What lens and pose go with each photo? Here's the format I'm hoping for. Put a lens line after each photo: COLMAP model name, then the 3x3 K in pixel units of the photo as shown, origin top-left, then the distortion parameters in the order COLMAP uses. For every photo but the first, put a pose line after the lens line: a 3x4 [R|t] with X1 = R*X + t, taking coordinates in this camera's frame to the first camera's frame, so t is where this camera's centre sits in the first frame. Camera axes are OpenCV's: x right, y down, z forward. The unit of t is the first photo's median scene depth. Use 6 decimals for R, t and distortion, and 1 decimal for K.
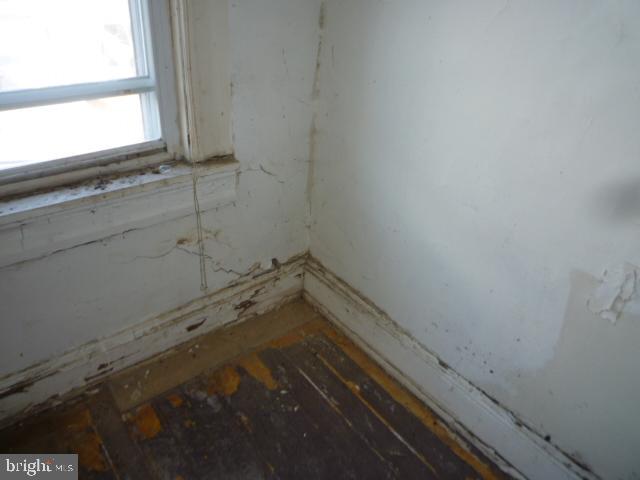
lens RADIAL K [[482.1, 0, 318.5], [0, 482.1, 239.9], [0, 0, 1]] dist [-0.011028, -0.027036]
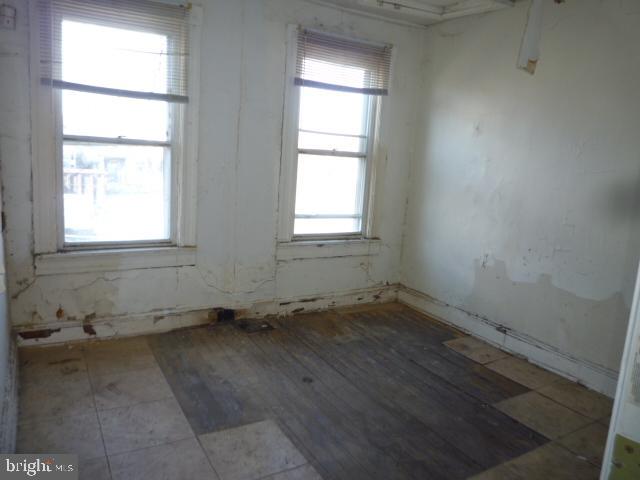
lens RADIAL K [[482.1, 0, 316.5], [0, 482.1, 237.0], [0, 0, 1]] dist [-0.011028, -0.027036]
pose [[0.990111, 0.023316, -0.138337, -0.139987], [-0.075208, 0.920634, -0.383115, 1.051947], [0.118425, 0.389730, 0.913283, -1.958374]]
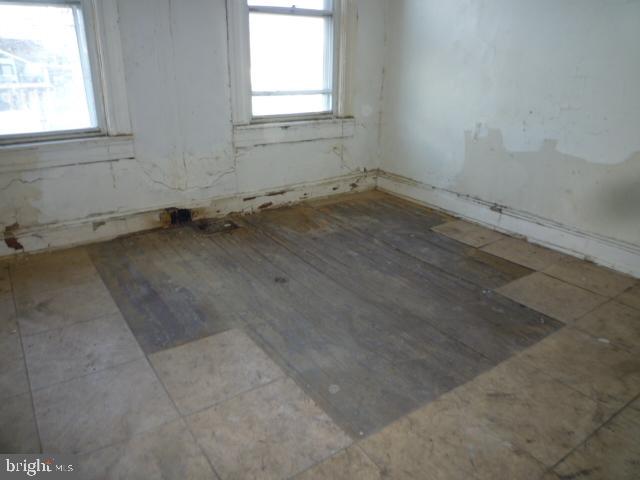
lens RADIAL K [[482.1, 0, 318.9], [0, 482.1, 238.7], [0, 0, 1]] dist [-0.011028, -0.027036]
pose [[0.996586, -0.026148, -0.078308, -0.168038], [0.010121, 0.980061, -0.198441, 1.031674], [0.081935, 0.196971, 0.976980, -1.566060]]
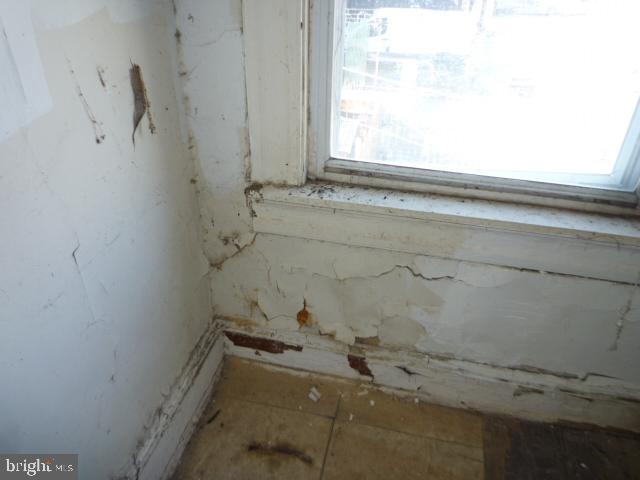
lens RADIAL K [[482.1, 0, 317.3], [0, 482.1, 236.7], [0, 0, 1]] dist [-0.011028, -0.027036]
pose [[0.636150, 0.366799, -0.678801, -1.026785], [-0.400686, 0.908891, 0.115621, 0.333272], [0.659366, 0.198434, 0.725162, -0.613874]]
